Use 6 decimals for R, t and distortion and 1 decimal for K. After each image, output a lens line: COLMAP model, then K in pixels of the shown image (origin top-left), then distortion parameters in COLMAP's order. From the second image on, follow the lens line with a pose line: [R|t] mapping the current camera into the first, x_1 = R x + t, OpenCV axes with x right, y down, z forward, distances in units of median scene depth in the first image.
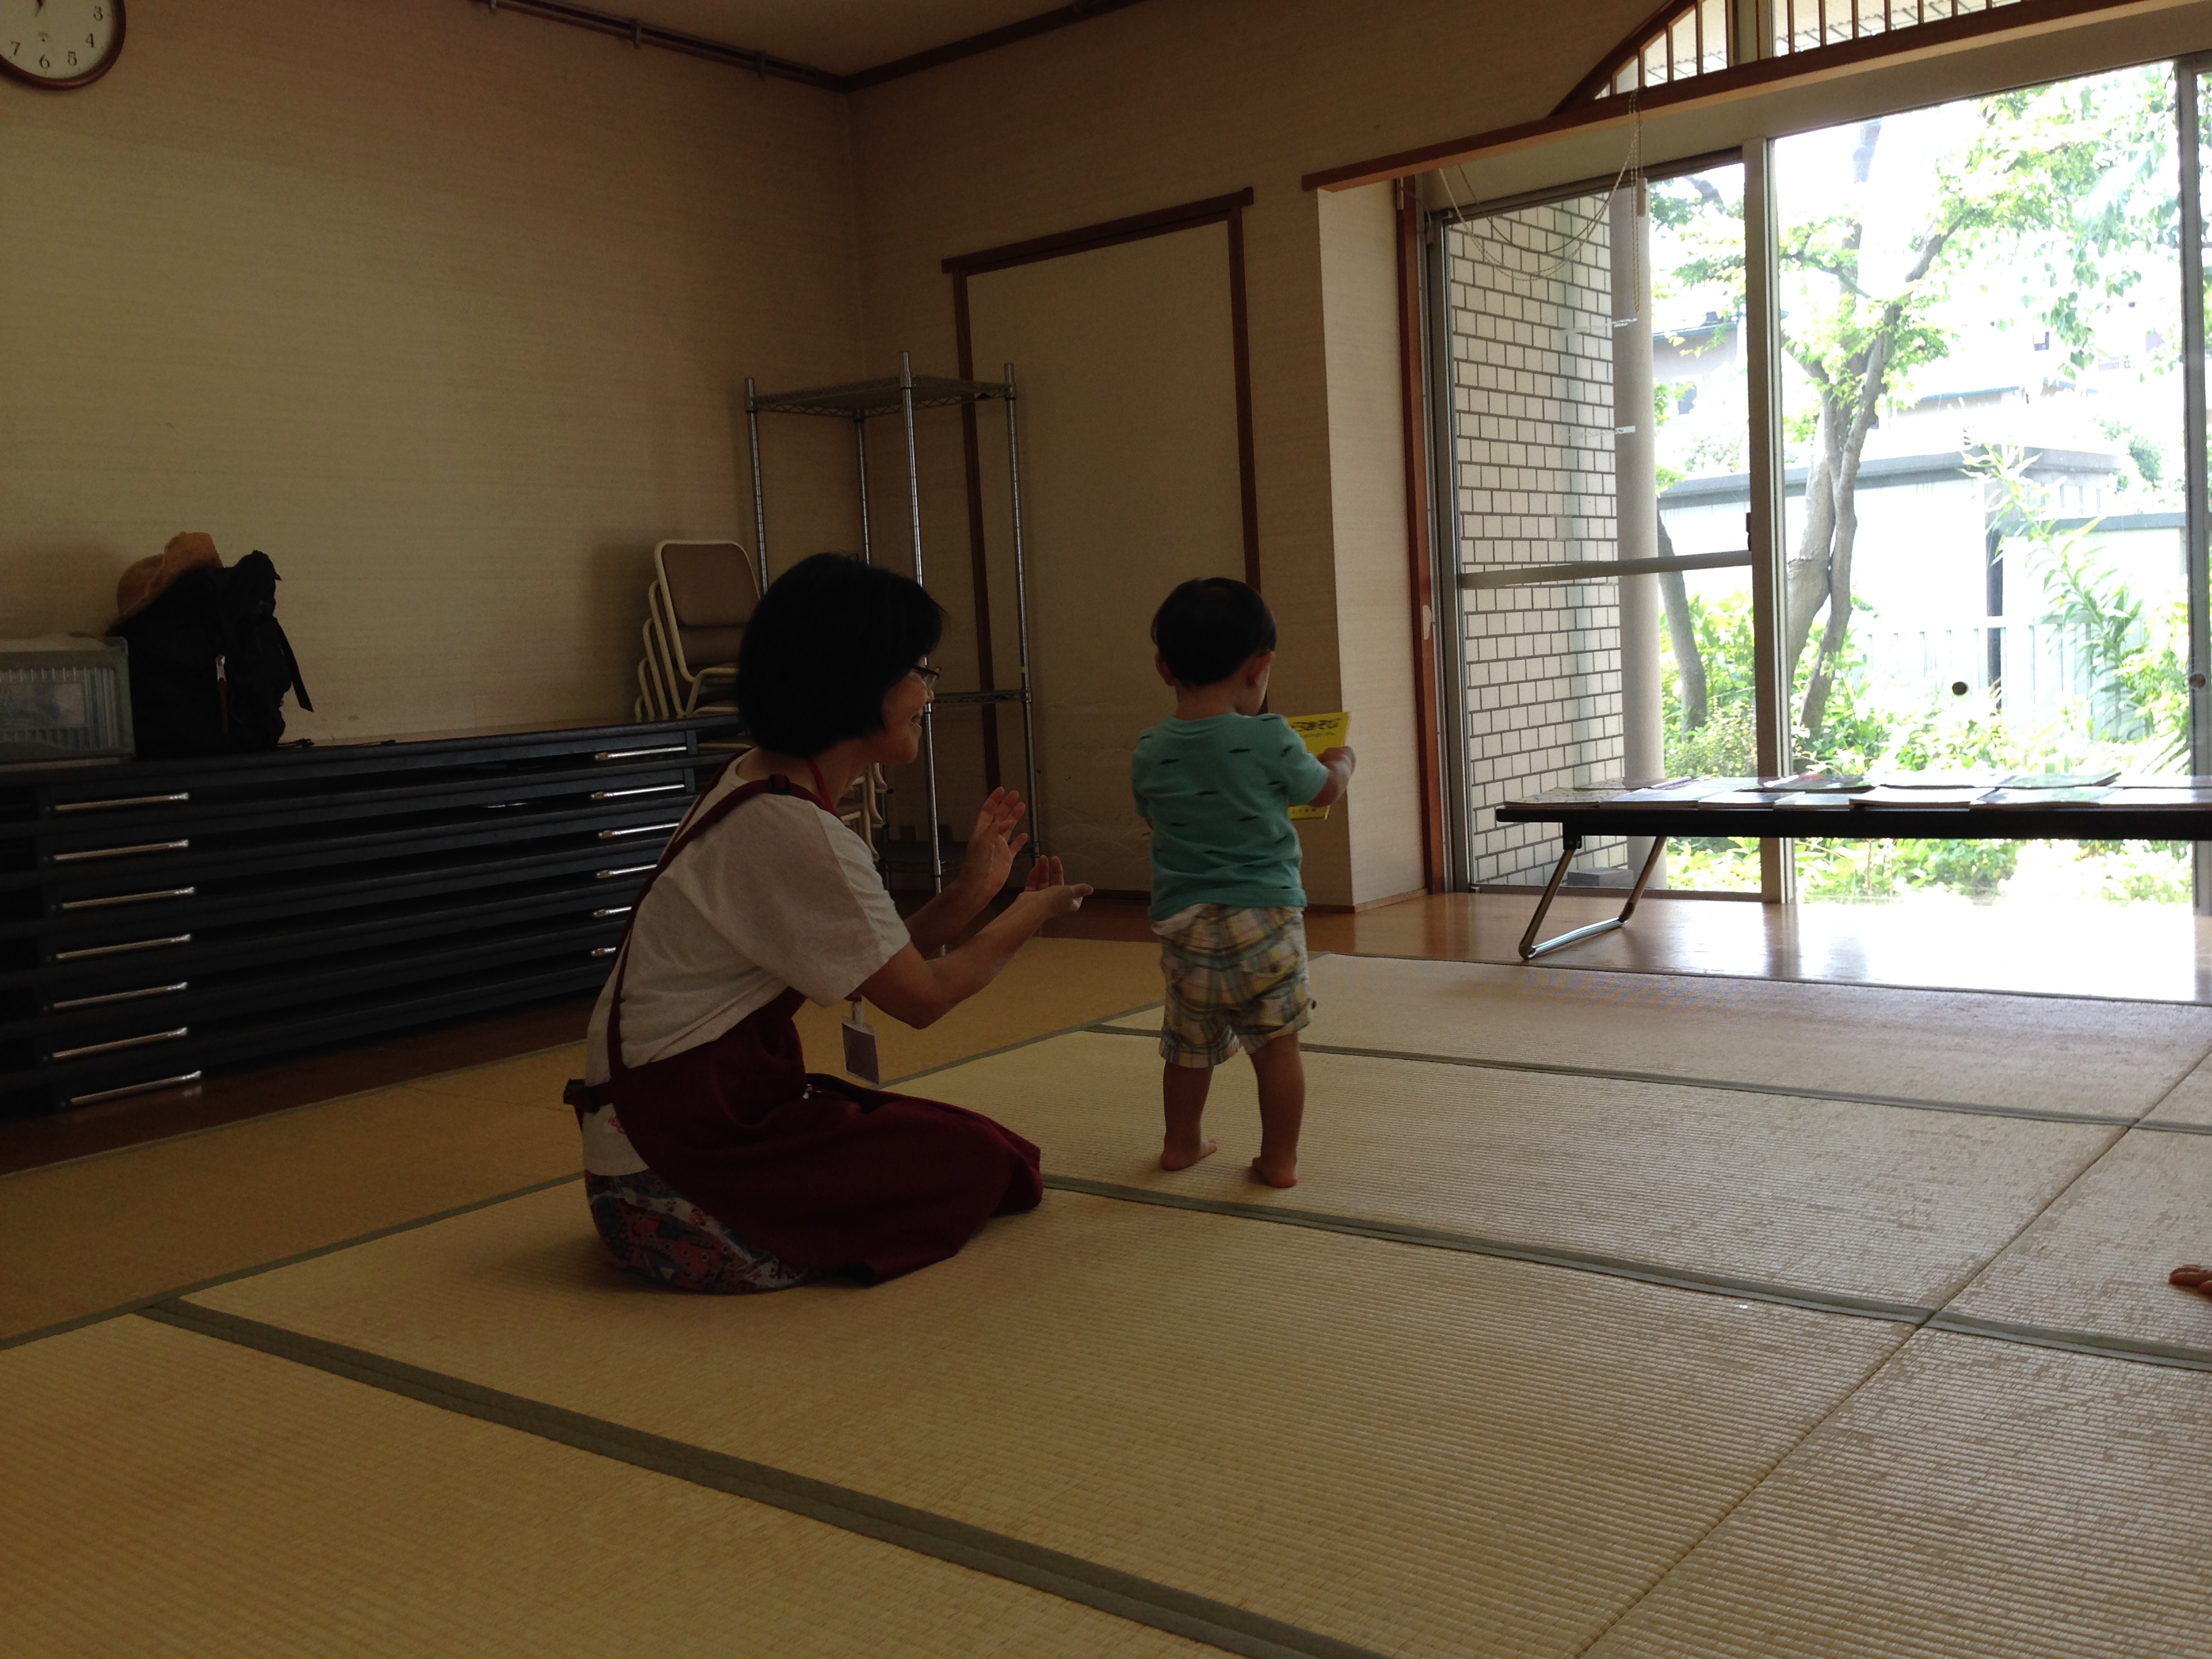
lens RADIAL K [[2055.6, 0, 1106.8], [0, 2055.6, 800.4], [0, 0, 1]] dist [0.138739, -0.248876]
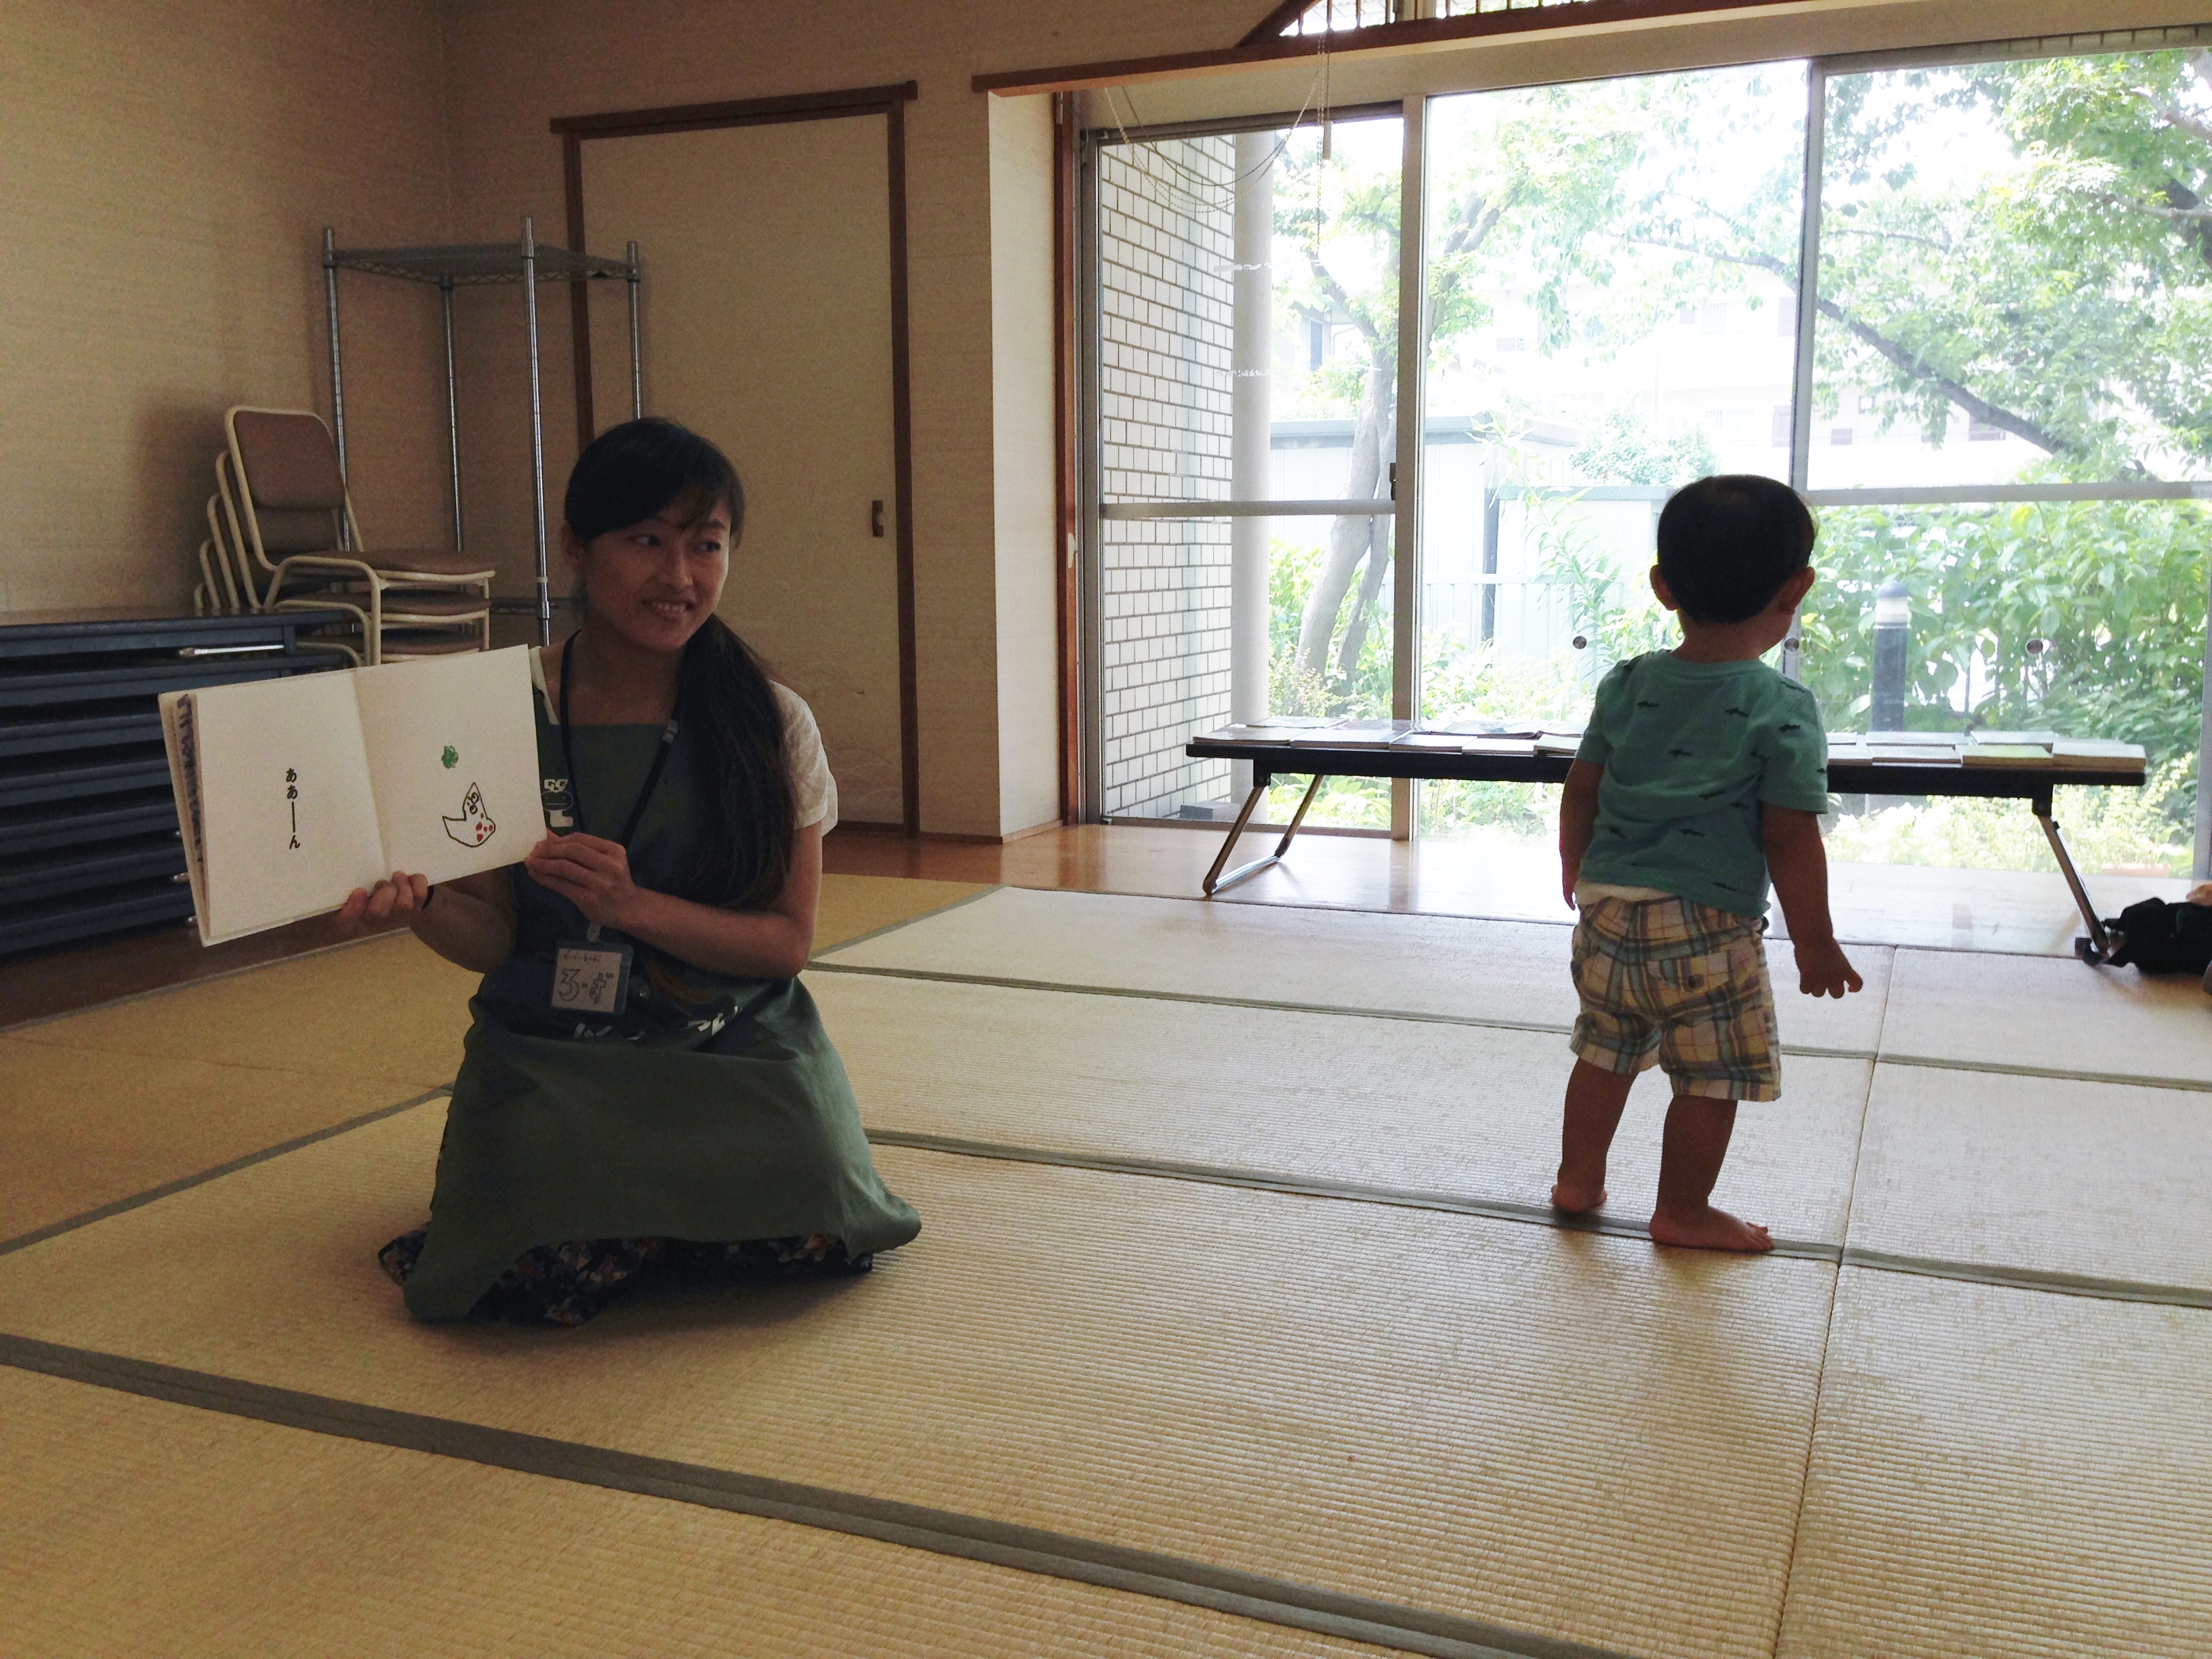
lens RADIAL K [[2038.3, 0, 1106.0], [0, 2038.3, 829.5], [0, 0, 1]] dist [0.057243, -0.000115]
pose [[0.959860, 0.017197, 0.279952, -0.100518], [-0.032206, 0.998274, 0.049102, -0.001502], [-0.278625, -0.056147, 0.958757, 0.050551]]
